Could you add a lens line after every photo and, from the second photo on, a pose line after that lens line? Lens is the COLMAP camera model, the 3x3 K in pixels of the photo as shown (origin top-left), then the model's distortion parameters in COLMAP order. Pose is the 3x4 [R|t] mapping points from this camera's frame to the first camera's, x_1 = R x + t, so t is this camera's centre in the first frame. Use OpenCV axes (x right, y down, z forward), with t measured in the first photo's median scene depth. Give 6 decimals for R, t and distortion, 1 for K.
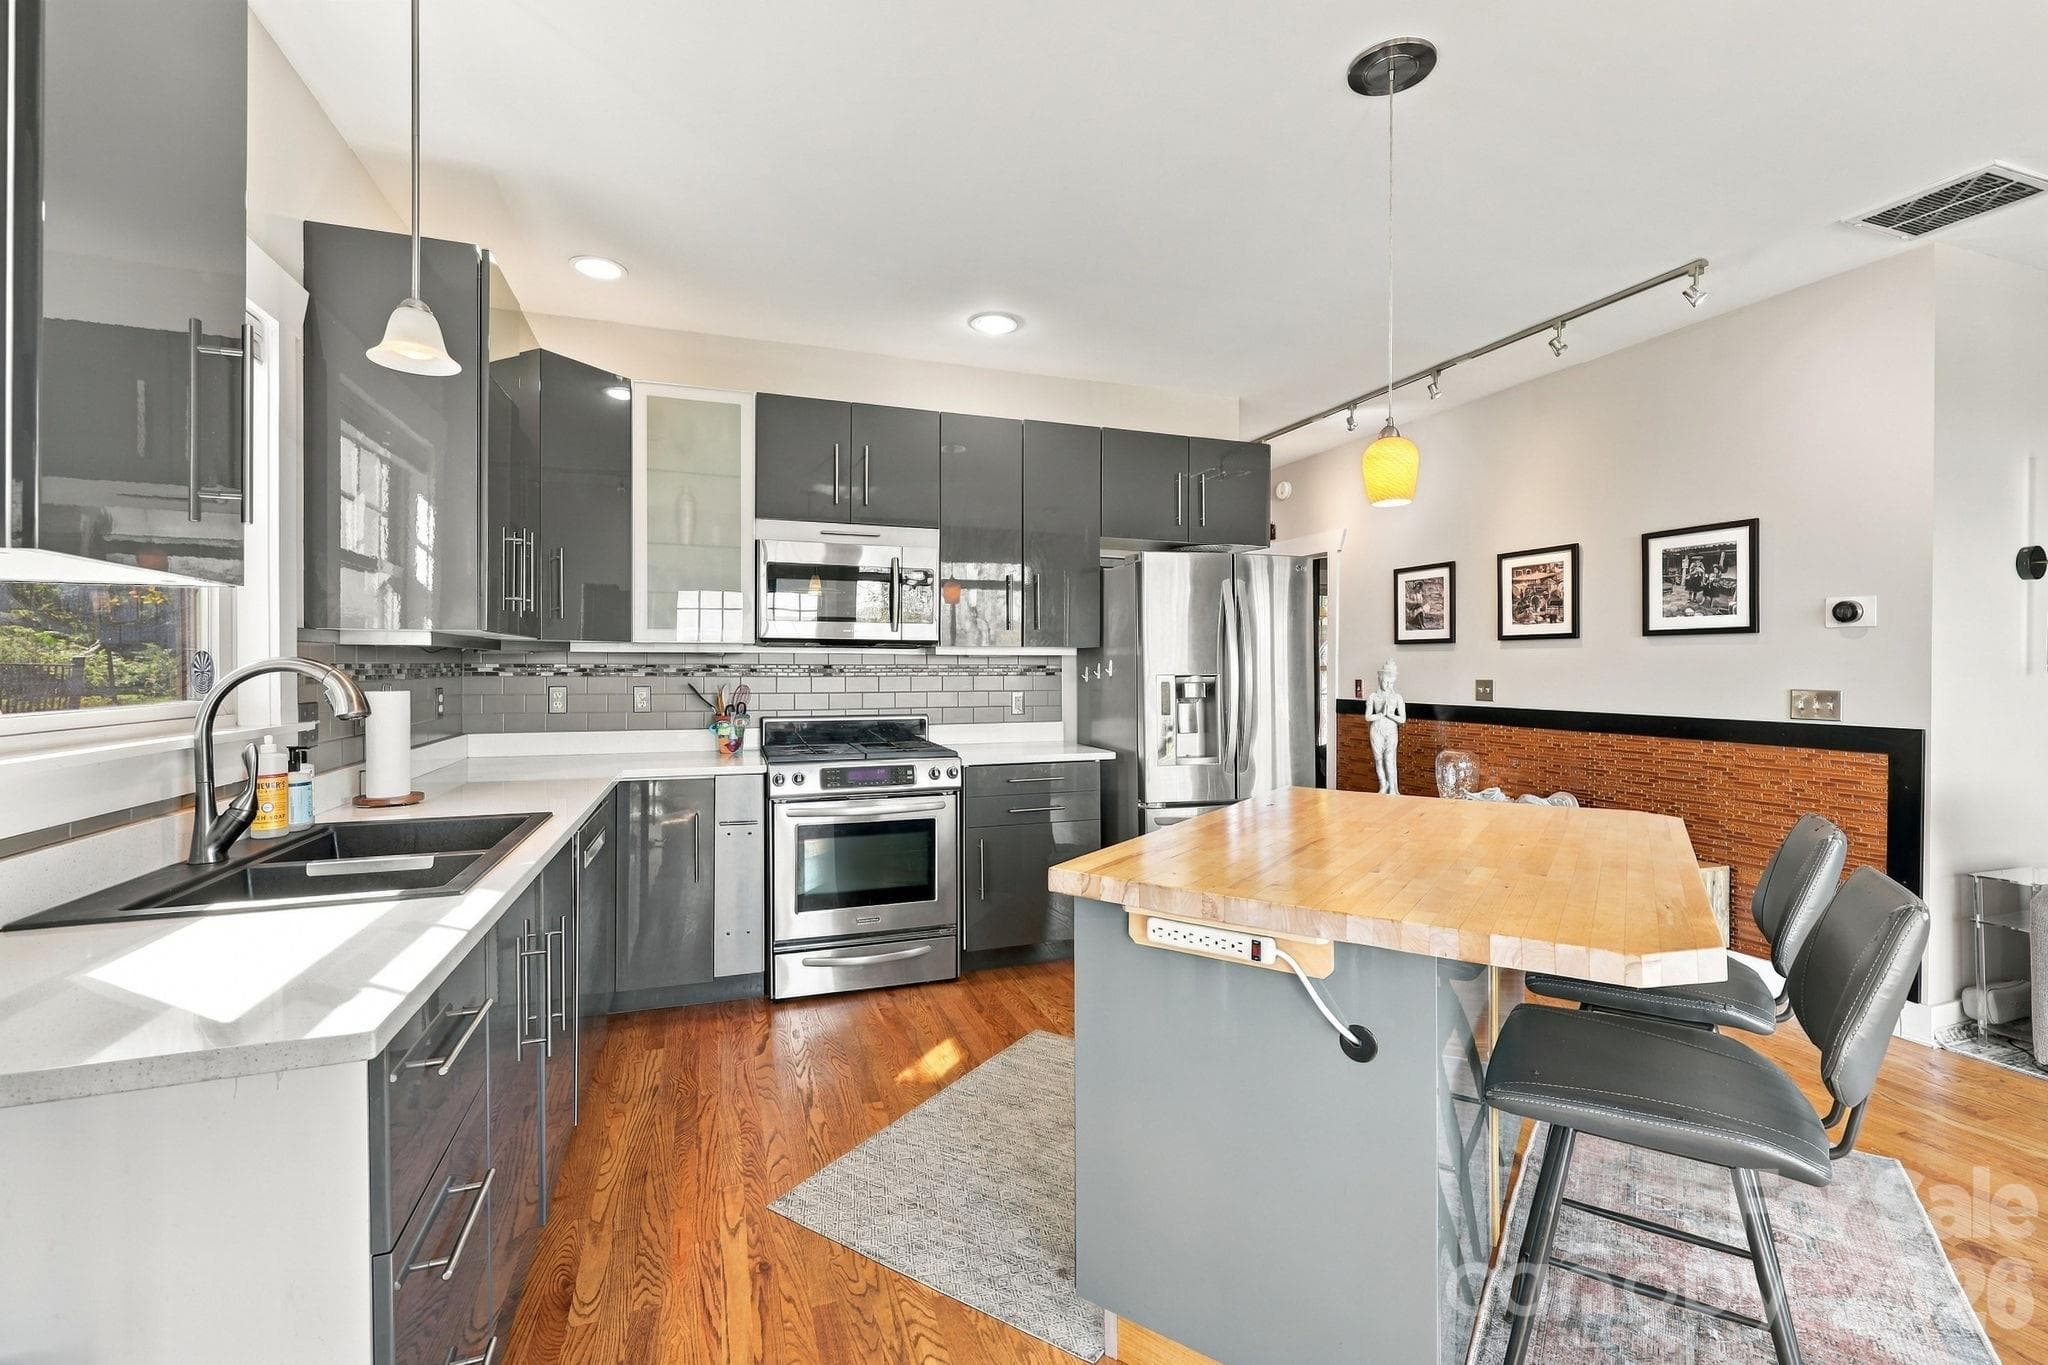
lens RADIAL K [[889.1, 0, 1023.1], [0, 889.1, 662.8], [0, 0, 1]] dist [0.000899, 0.000043]
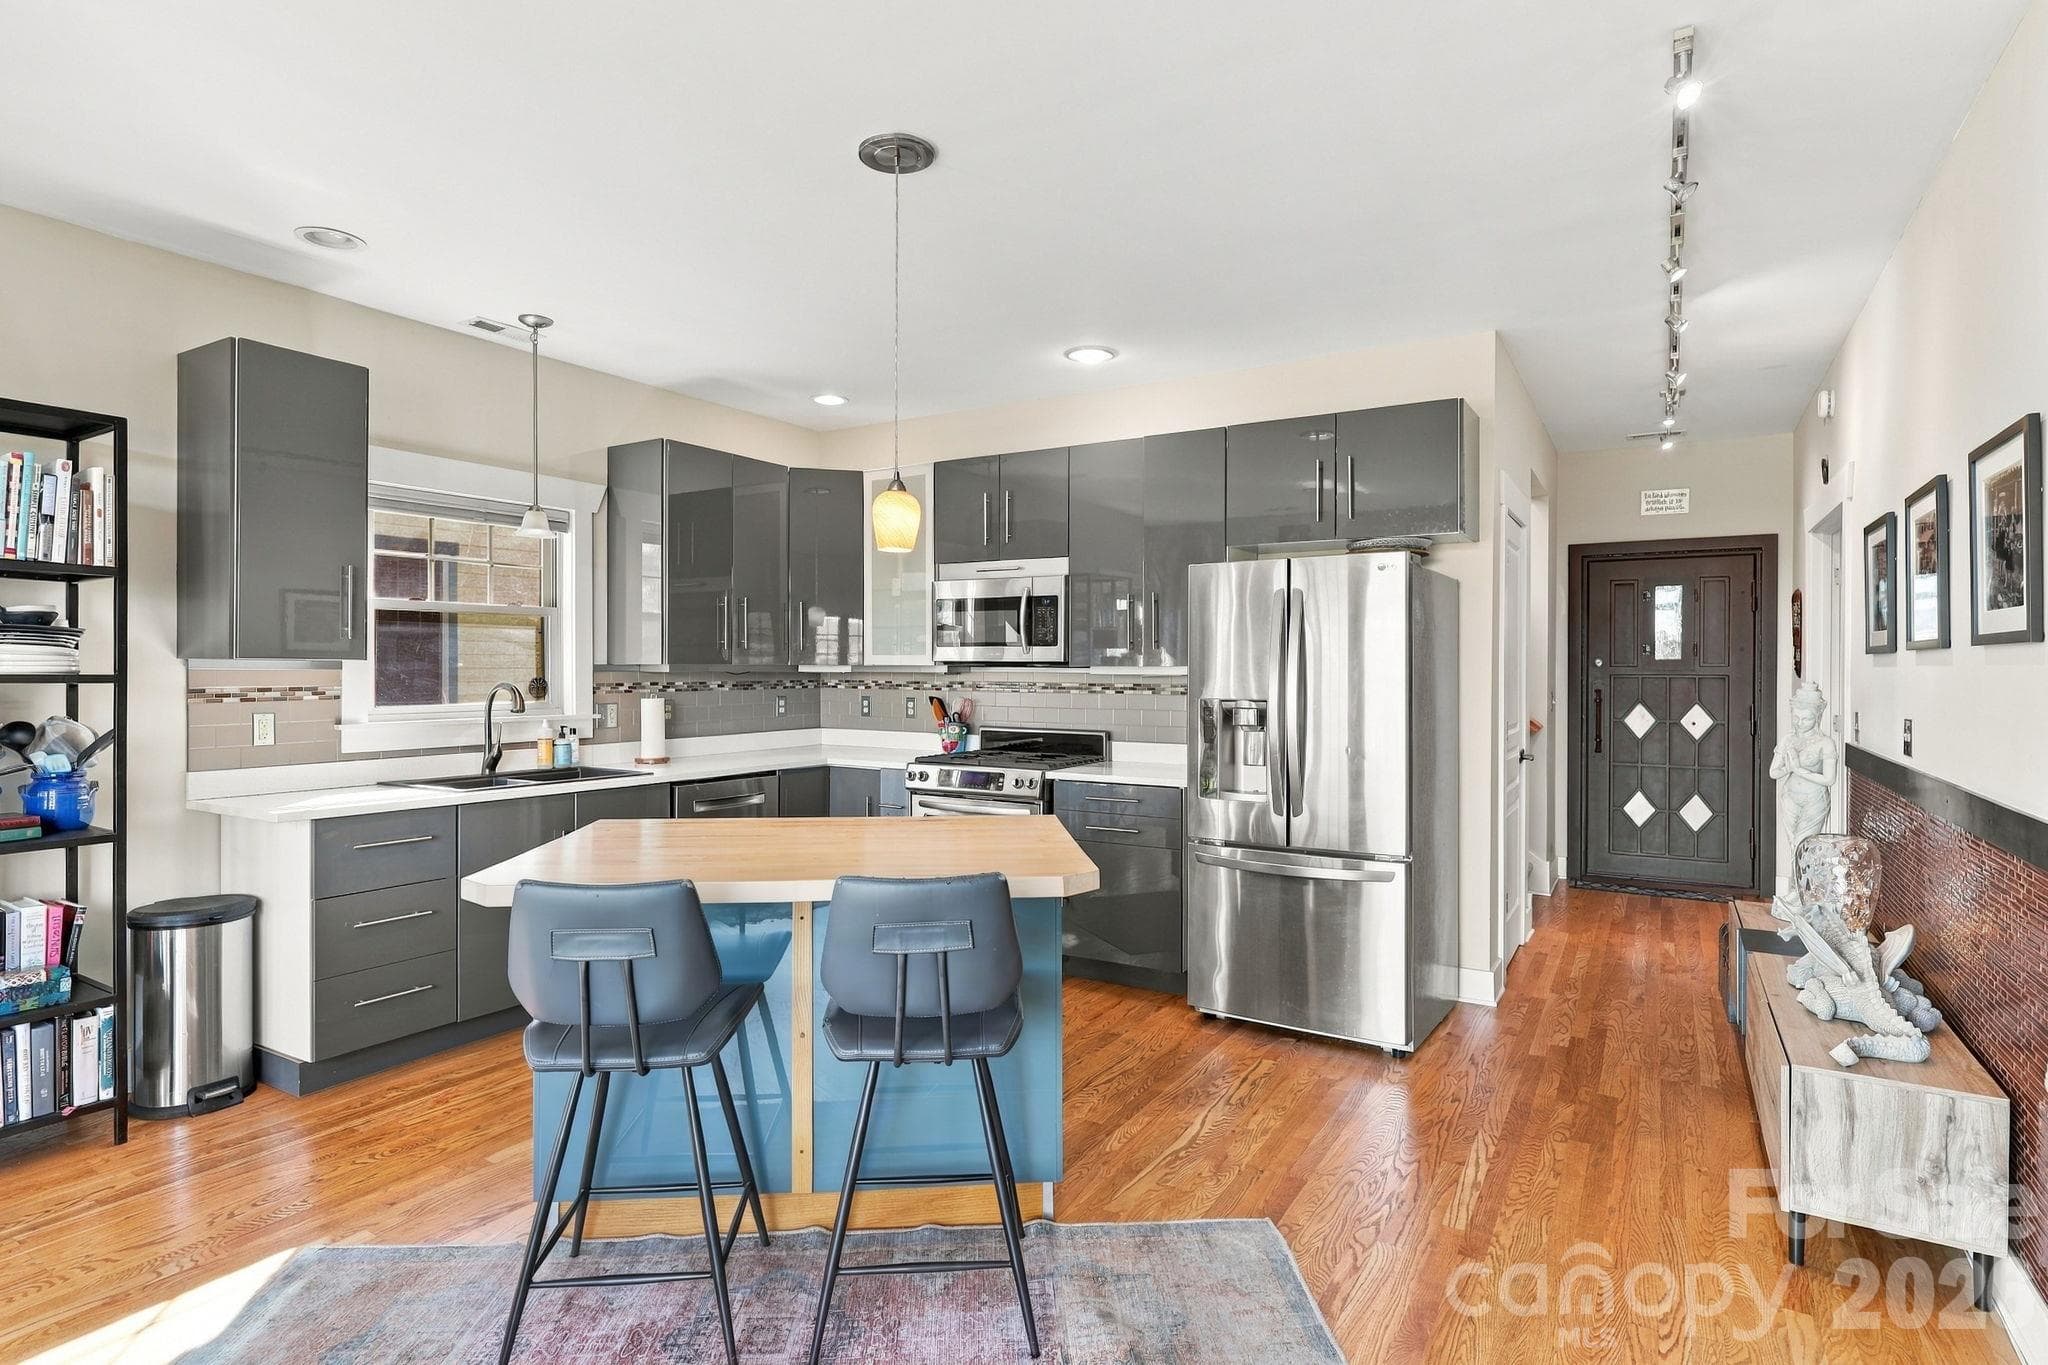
lens RADIAL K [[1043.8, 0, 1024.0], [0, 1043.8, 682.5], [0, 0, 1]] dist [-0.000588, -0.000048]
pose [[0.634708, 0.010266, -0.772684, 0.864324], [0.004222, 0.999851, 0.016753, -0.021791], [0.772741, -0.013896, 0.634570, 0.166881]]
